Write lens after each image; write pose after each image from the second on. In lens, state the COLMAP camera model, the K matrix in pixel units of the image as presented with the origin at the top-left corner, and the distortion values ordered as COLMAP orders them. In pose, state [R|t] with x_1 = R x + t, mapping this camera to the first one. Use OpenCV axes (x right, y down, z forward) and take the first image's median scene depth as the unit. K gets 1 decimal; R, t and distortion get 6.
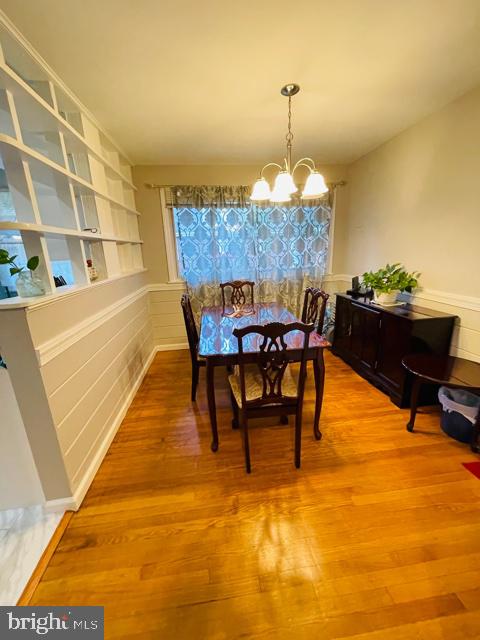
lens RADIAL K [[256.4, 0, 238.3], [0, 256.4, 318.1], [0, 0, 1]] dist [-0.002053, -0.000231]
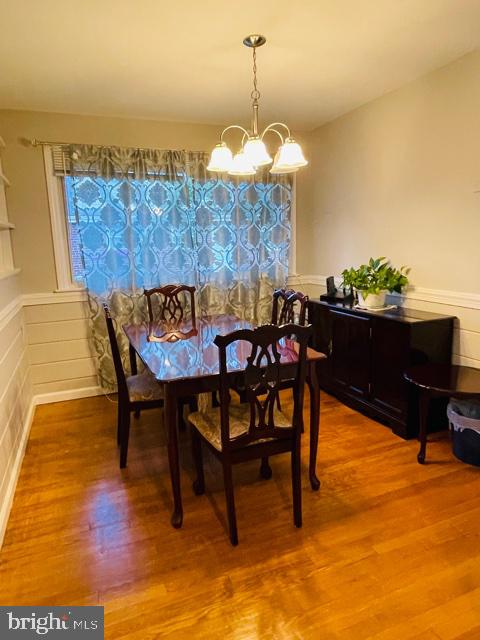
lens RADIAL K [[409.2, 0, 236.9], [0, 409.2, 316.8], [0, 0, 1]] dist [-0.000225, -0.010168]
pose [[0.967379, -0.037876, 0.250484, -0.177186], [0.061039, 0.994479, -0.085356, 0.065139], [-0.245868, 0.097861, 0.964351, -0.118606]]
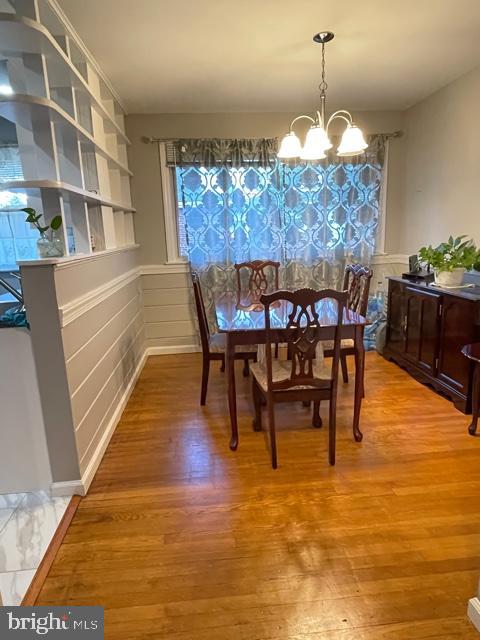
lens RADIAL K [[401.5, 0, 238.1], [0, 401.5, 317.2], [0, 0, 1]] dist [0.007753, -0.015276]
pose [[0.999466, 0.008986, -0.031416, -0.037128], [-0.010491, 0.998789, -0.048075, 0.135812], [0.030946, 0.048378, 0.998350, -0.313645]]
